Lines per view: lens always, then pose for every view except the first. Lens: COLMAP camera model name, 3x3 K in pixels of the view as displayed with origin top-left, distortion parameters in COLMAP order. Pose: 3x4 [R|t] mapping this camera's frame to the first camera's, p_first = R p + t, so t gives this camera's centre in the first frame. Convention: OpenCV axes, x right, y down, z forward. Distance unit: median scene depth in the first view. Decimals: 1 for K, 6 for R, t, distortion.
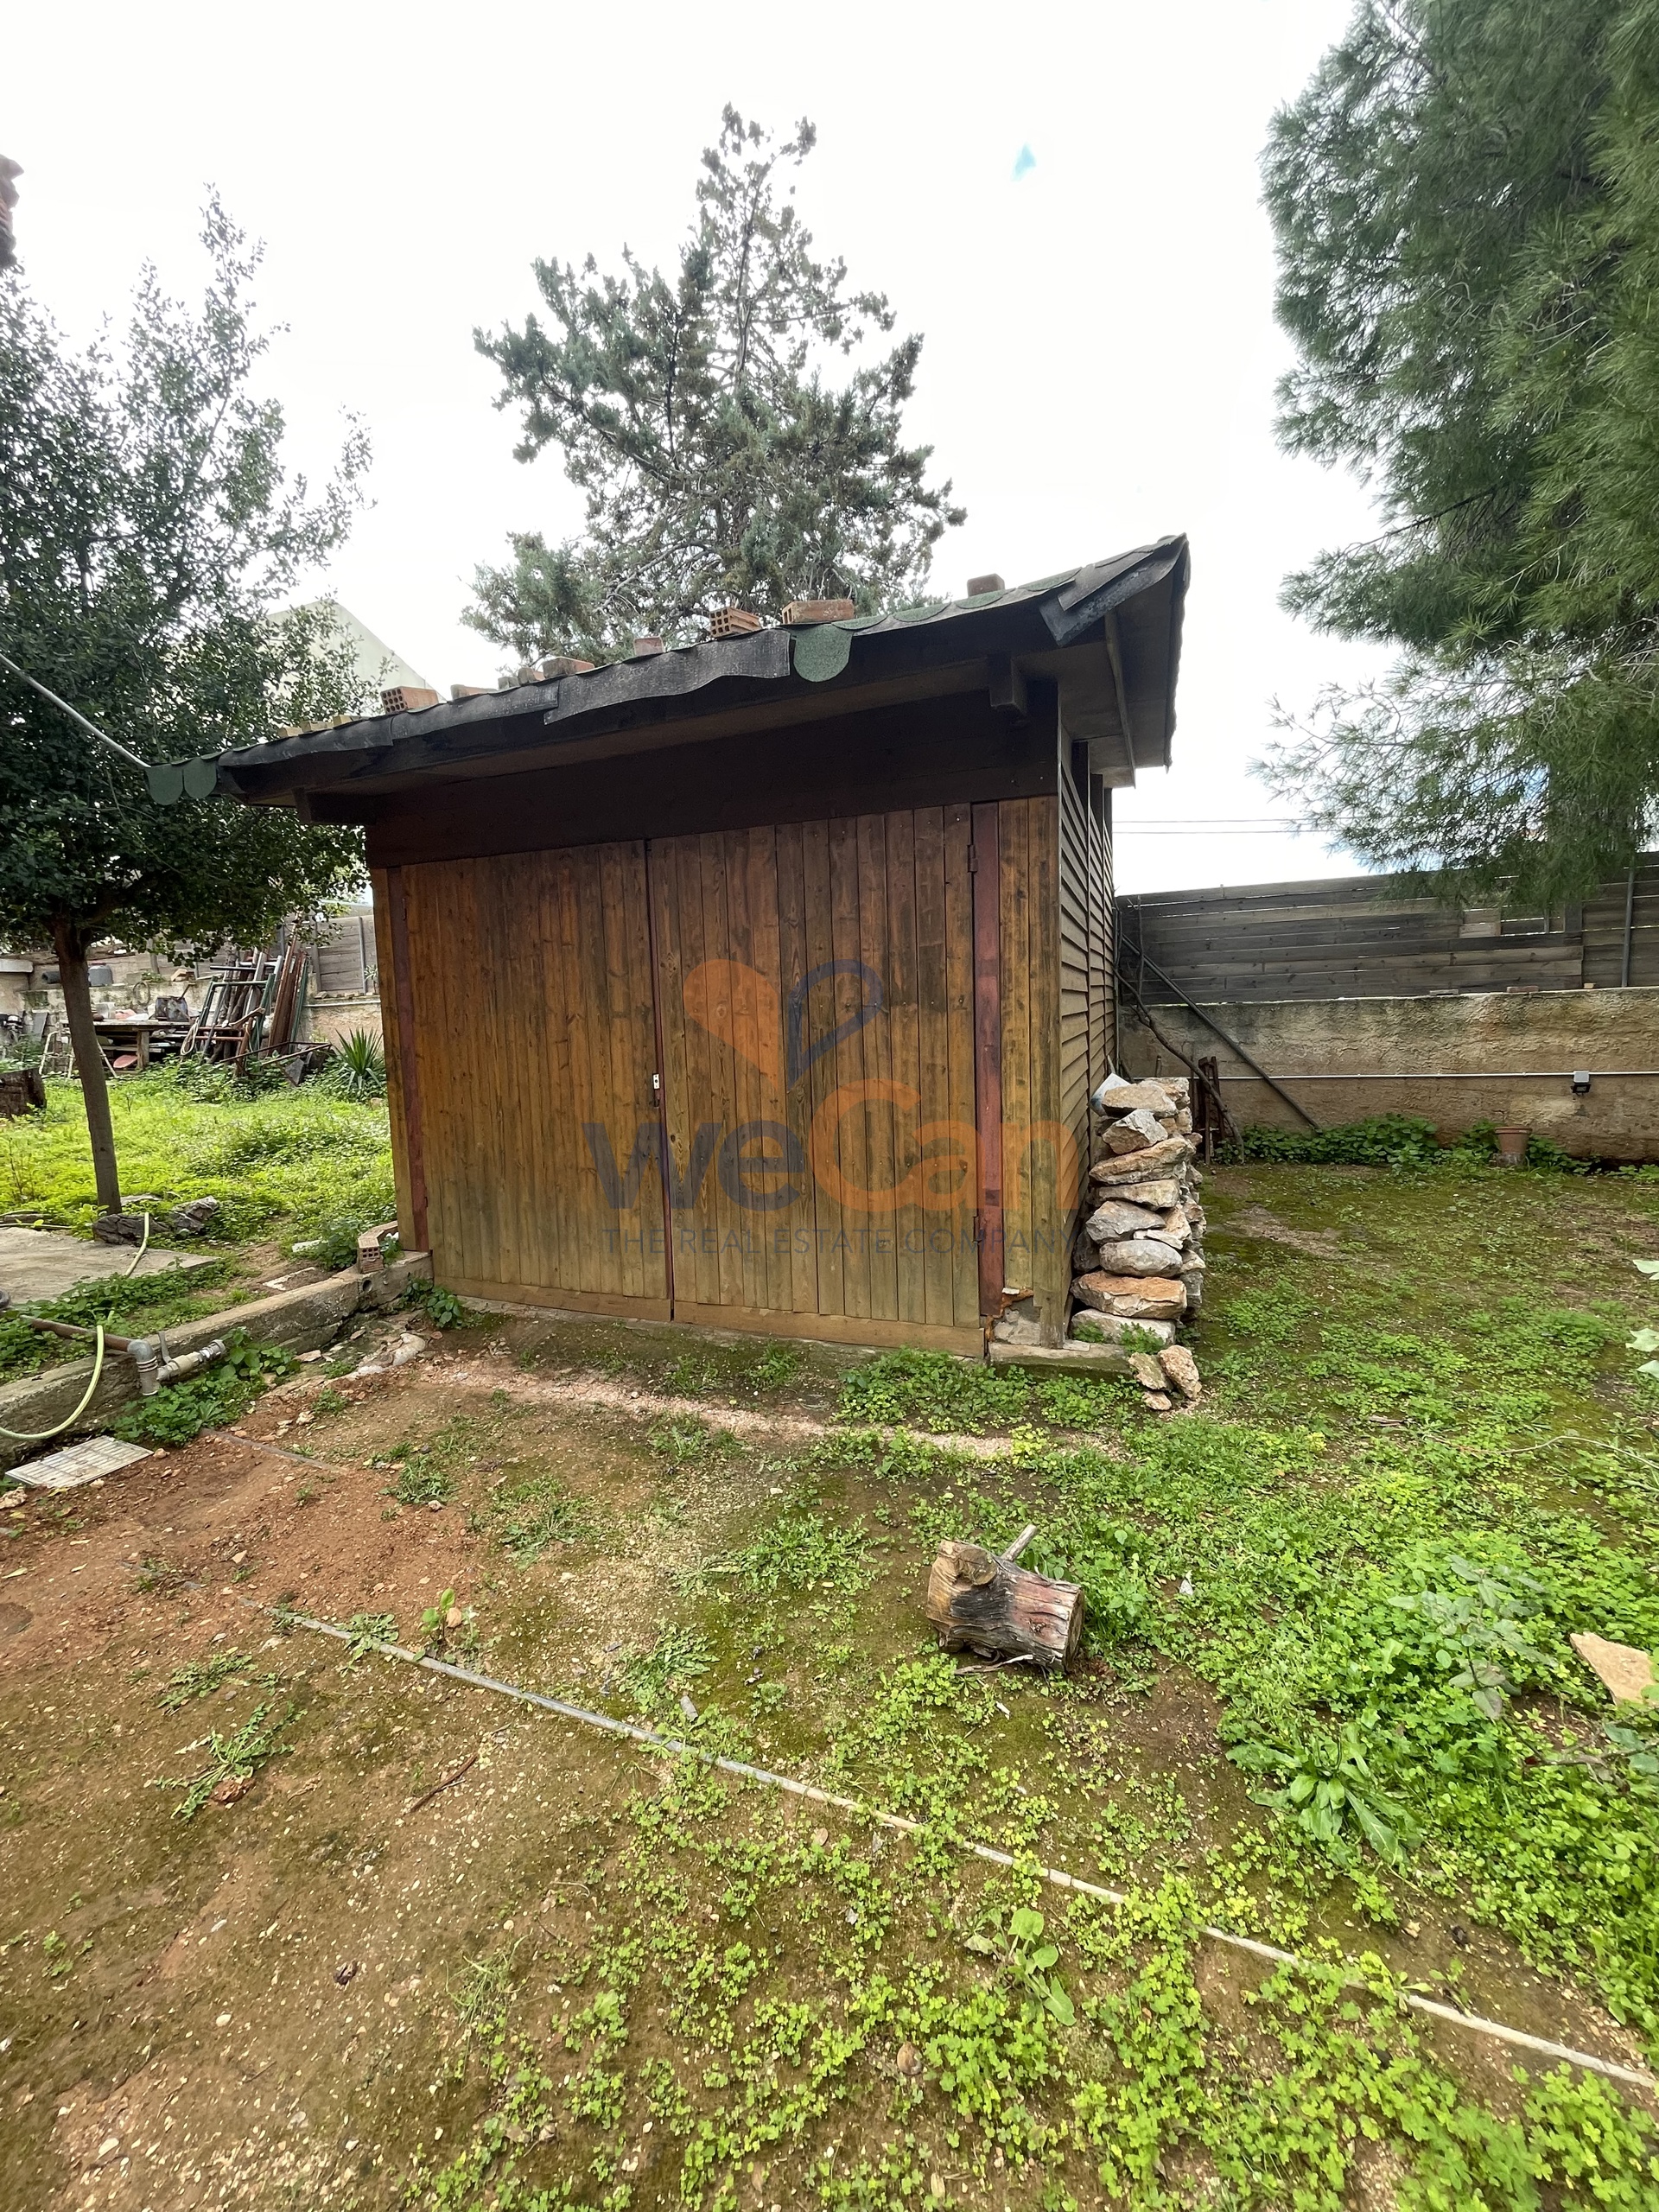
lens RADIAL K [[898.8, 0, 815.1], [0, 898.8, 1103.2], [0, 0, 1]] dist [-0.019083, 0.013452]
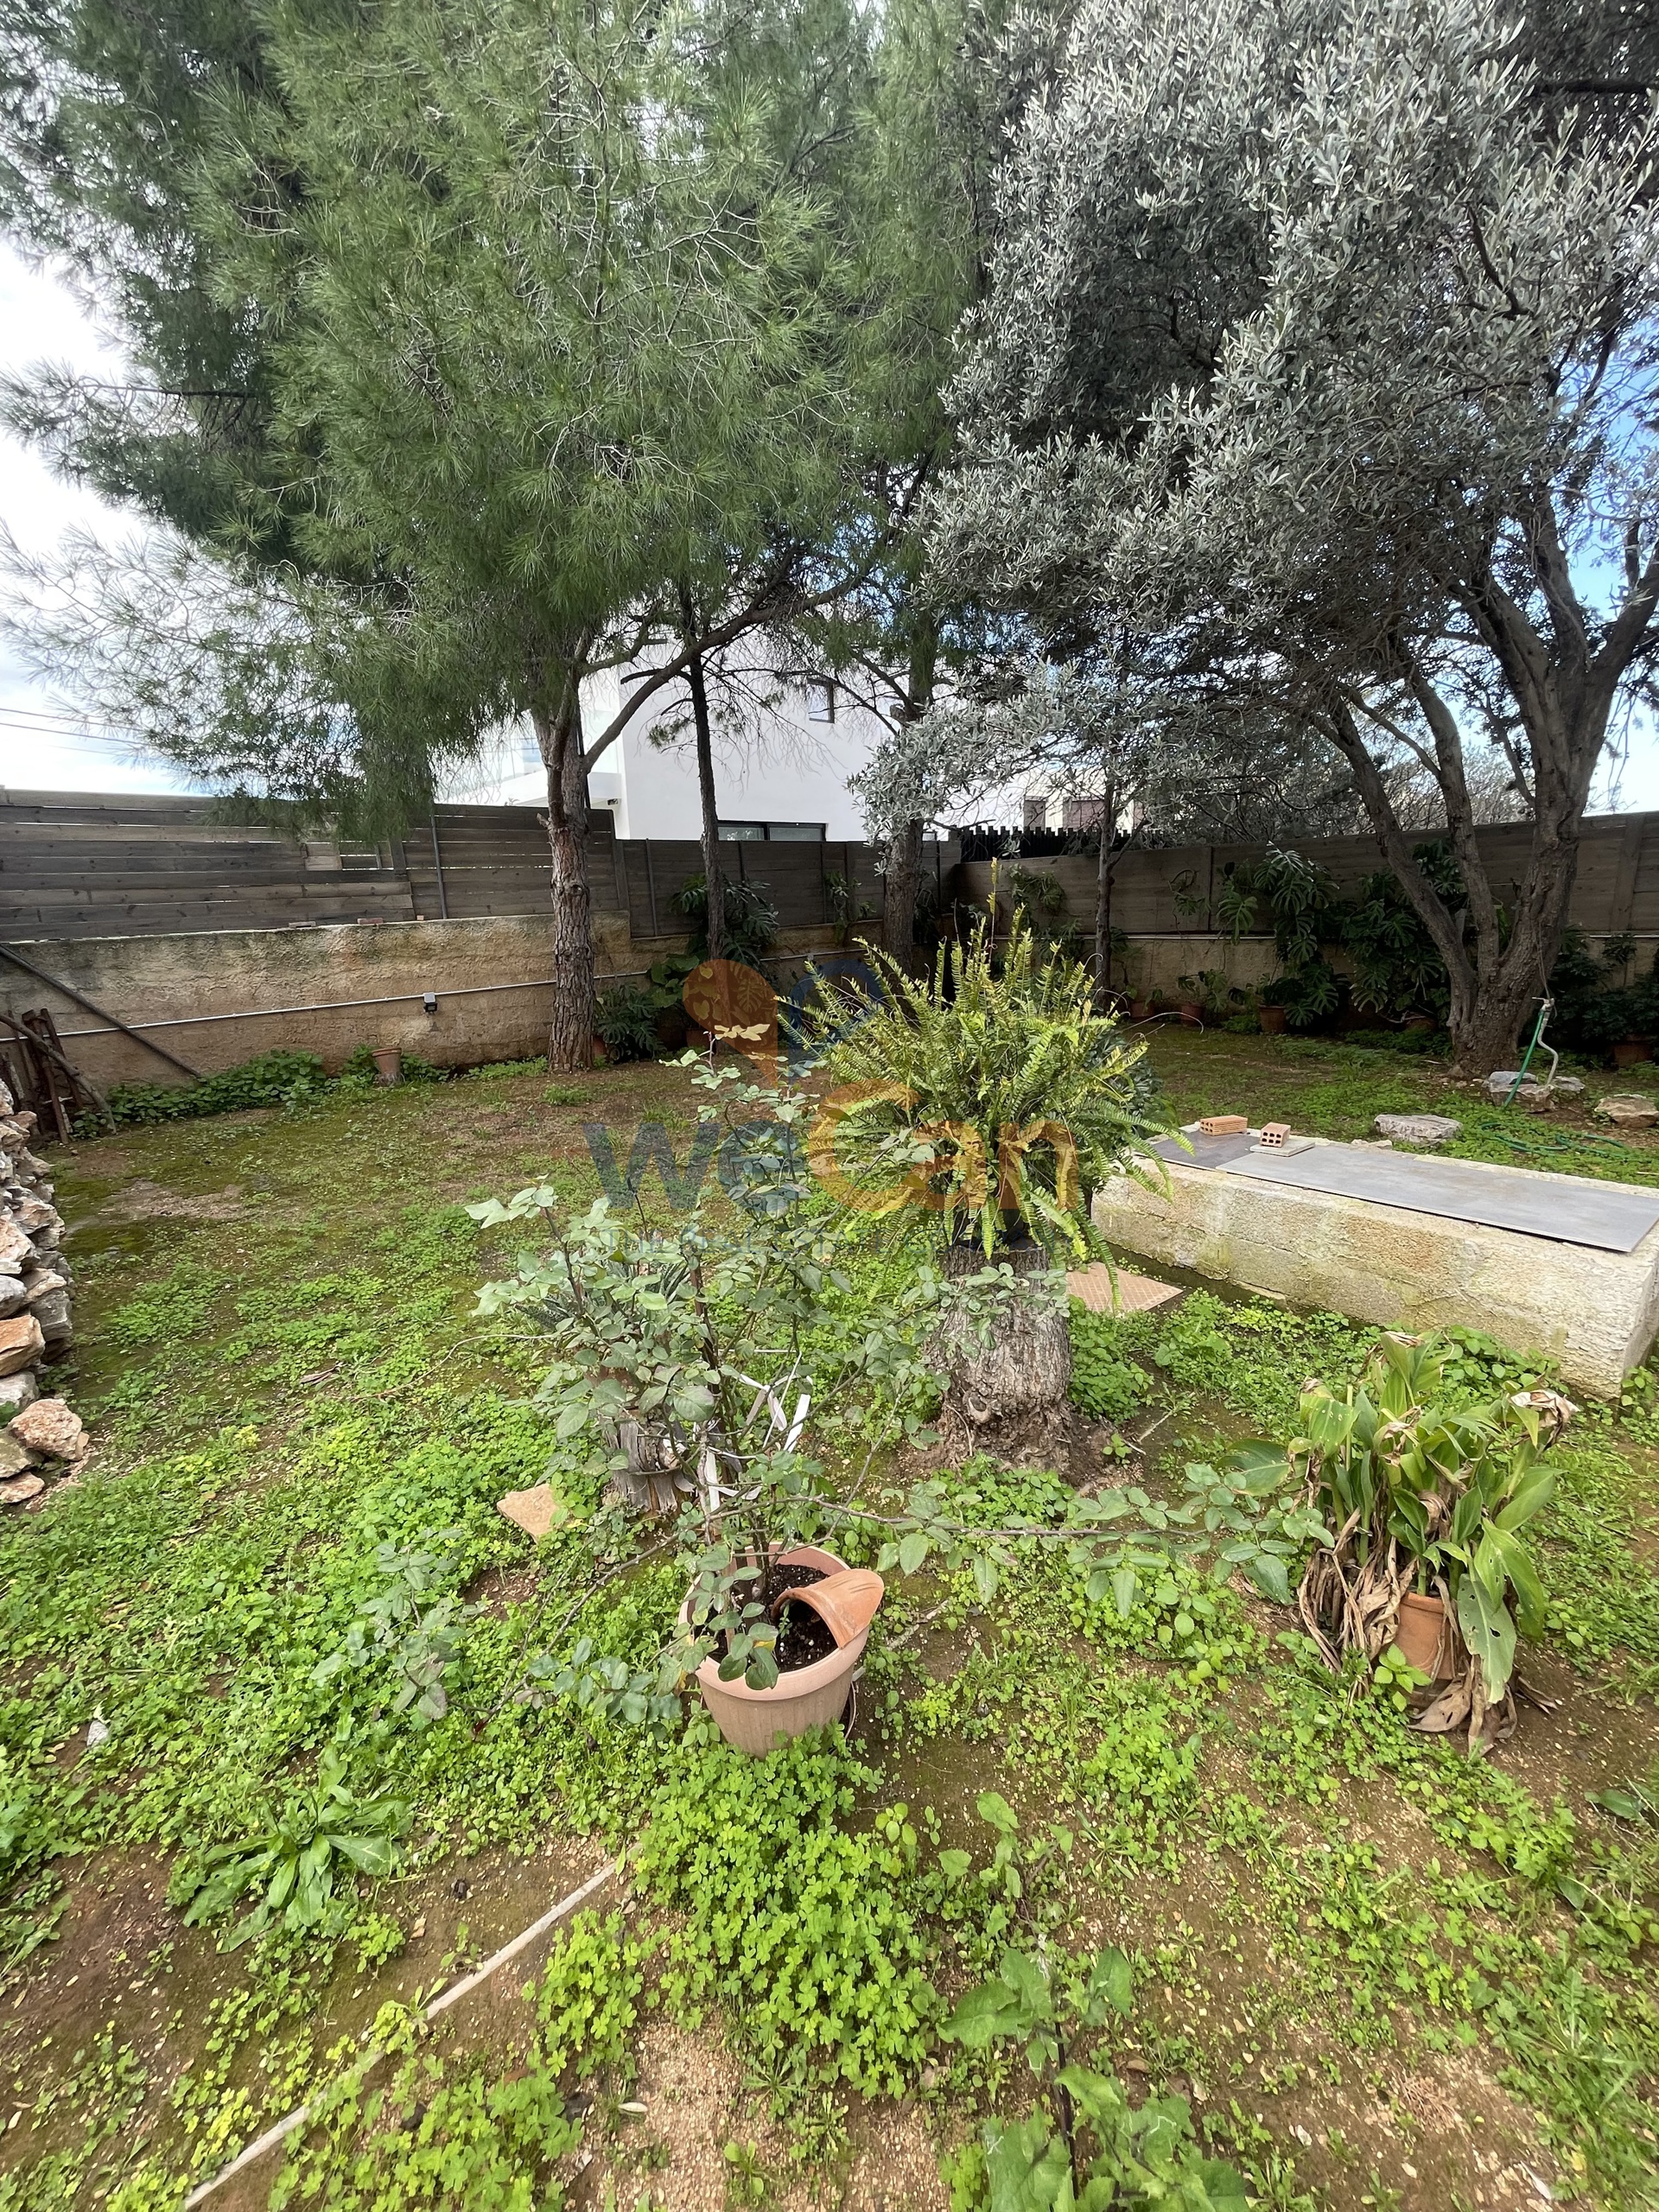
lens RADIAL K [[898.8, 0, 815.1], [0, 898.8, 1103.2], [0, 0, 1]] dist [-0.019083, 0.013452]
pose [[0.442818, -0.180442, 0.878267, 0.082455], [0.117740, 0.982760, 0.142546, -0.003970], [-0.888847, 0.040285, 0.456429, 0.074796]]
